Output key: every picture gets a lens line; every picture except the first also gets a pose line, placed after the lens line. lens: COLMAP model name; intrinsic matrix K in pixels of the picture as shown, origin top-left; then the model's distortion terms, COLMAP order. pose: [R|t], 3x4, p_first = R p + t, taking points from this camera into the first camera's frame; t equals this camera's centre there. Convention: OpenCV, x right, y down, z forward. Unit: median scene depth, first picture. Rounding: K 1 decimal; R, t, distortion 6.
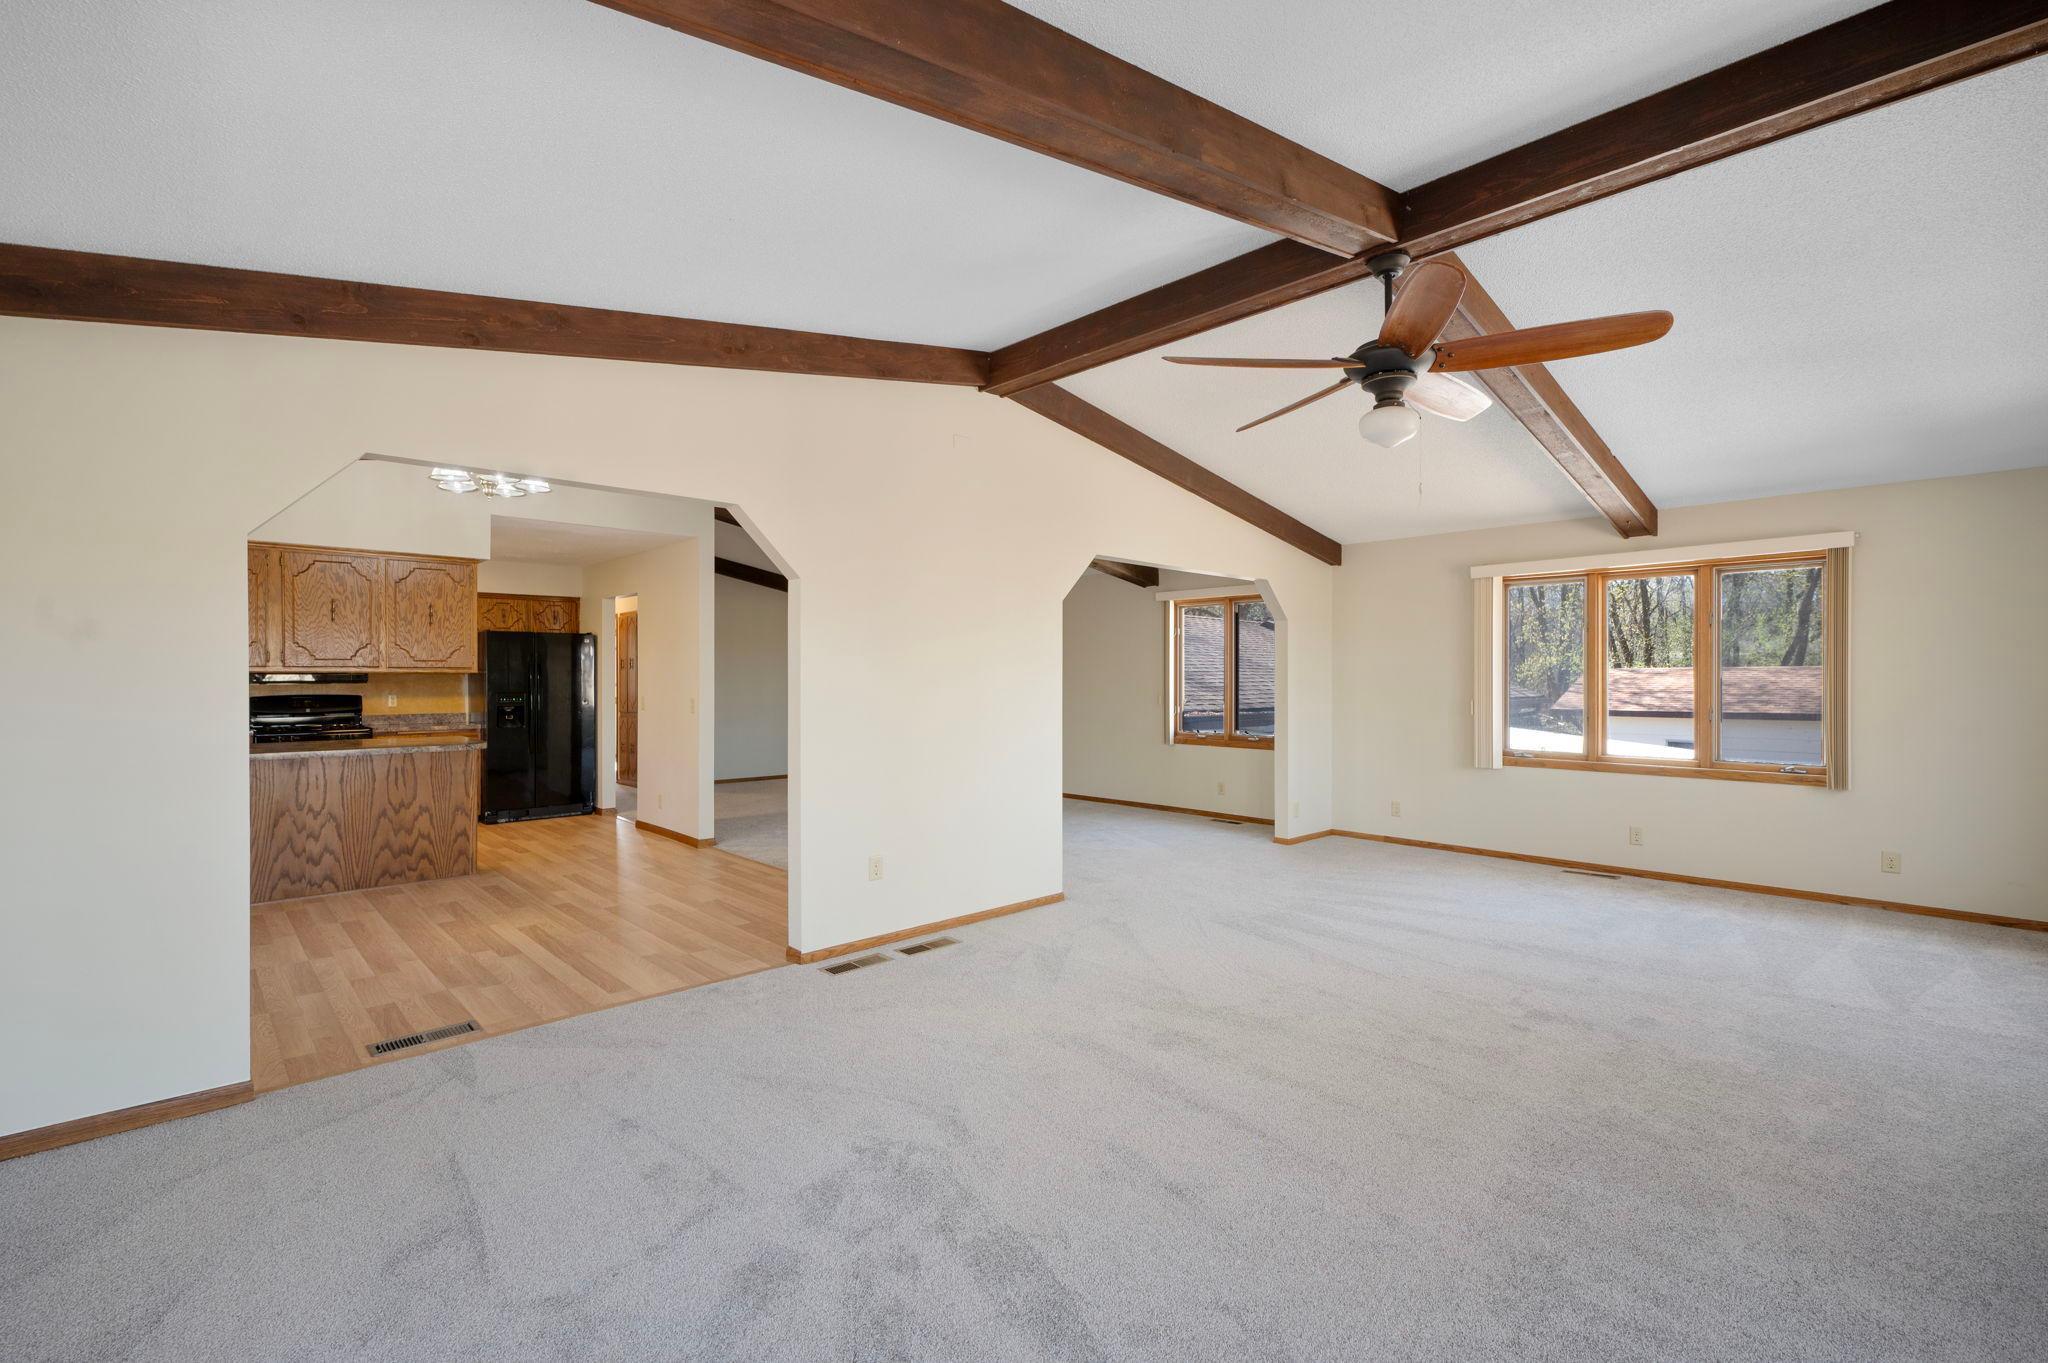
lens RADIAL K [[906.6, 0, 1034.4], [0, 906.6, 685.7], [0, 0, 1]] dist [-0.000321, -0.000105]
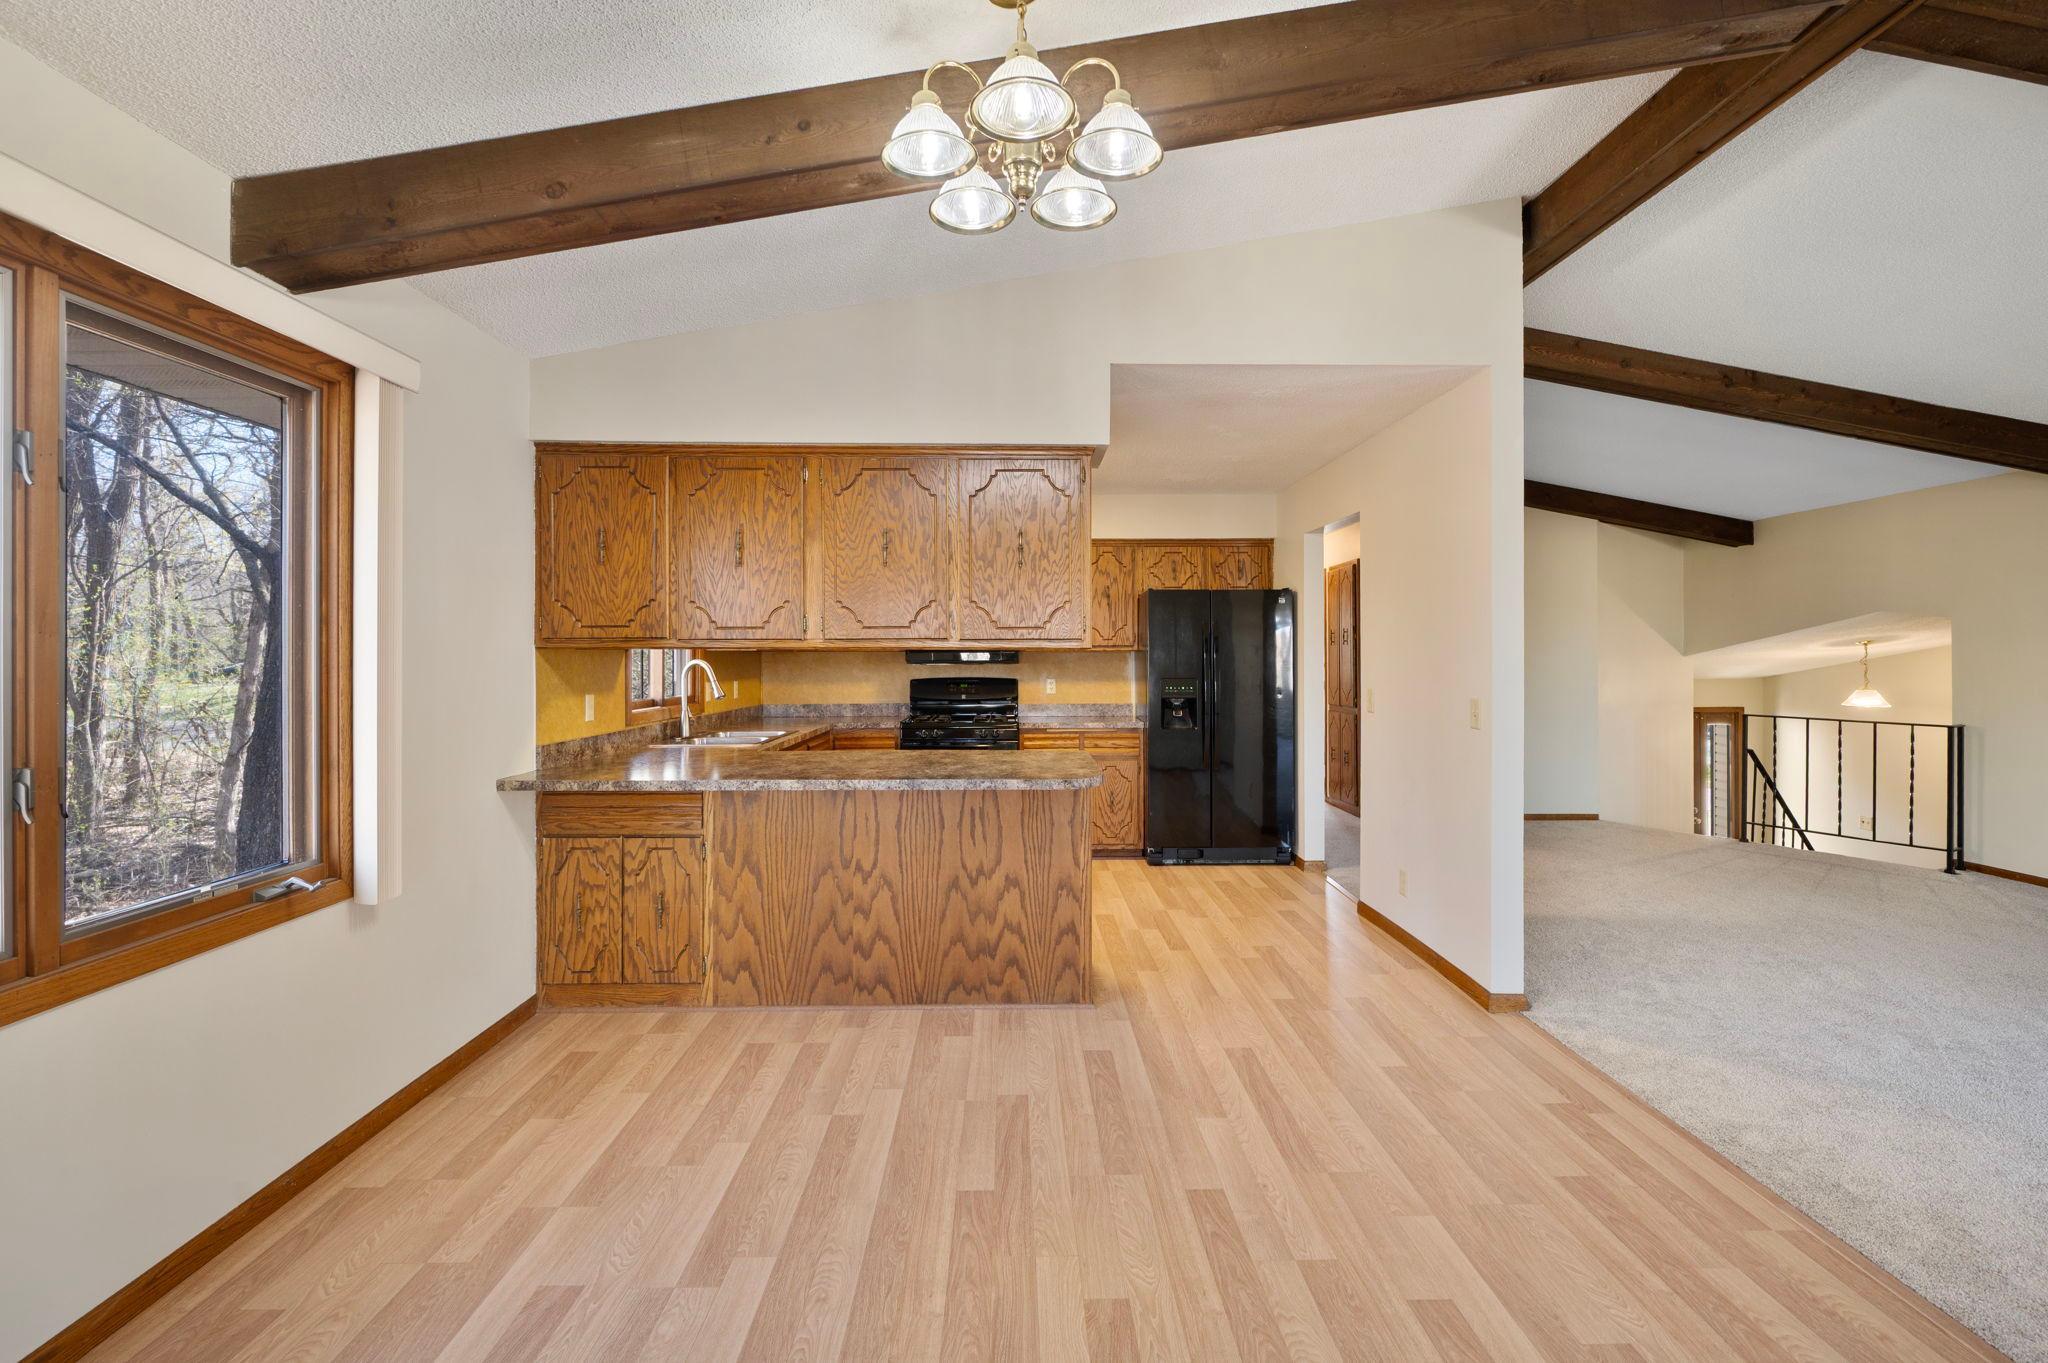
lens RADIAL K [[906.6, 0, 1024.6], [0, 906.6, 643.4], [0, 0, 1]] dist [-0.000321, -0.000105]
pose [[0.731201, -0.009055, -0.682102, -0.220605], [-0.006589, 0.999771, -0.020336, -0.004835], [0.682130, 0.019364, 0.730974, 0.475130]]
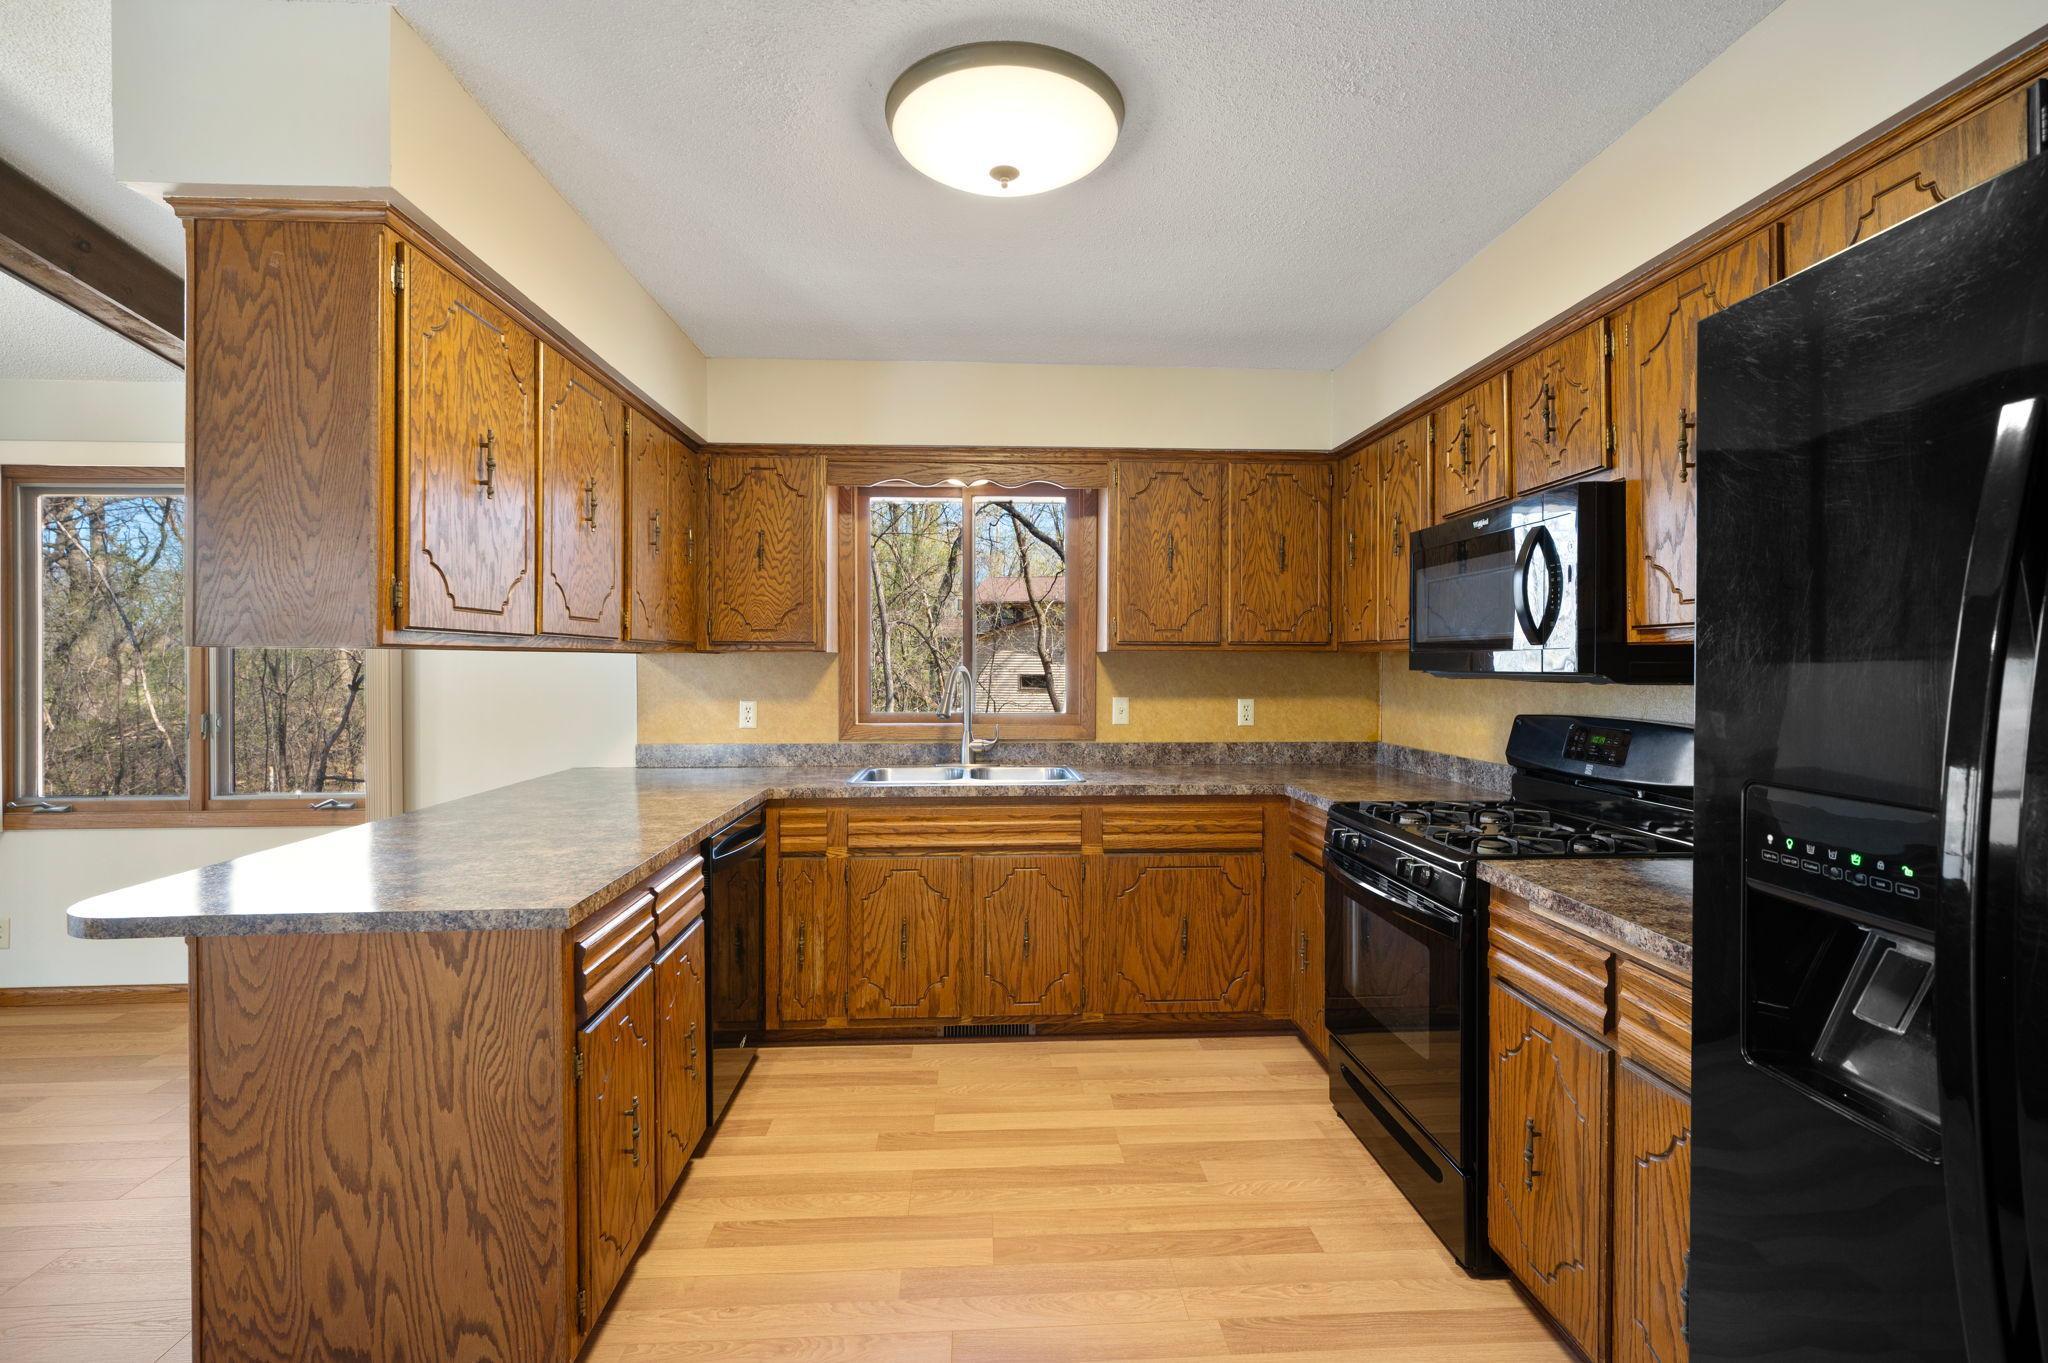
lens RADIAL K [[906.6, 0, 1024.0], [0, 906.6, 662.0], [0, 0, 1]] dist [-0.000321, -0.000105]
pose [[-0.640446, 0.001964, -0.768001, -0.487697], [-0.006917, 0.999941, 0.008325, -0.011156], [0.767972, 0.010643, -0.640395, 1.152303]]
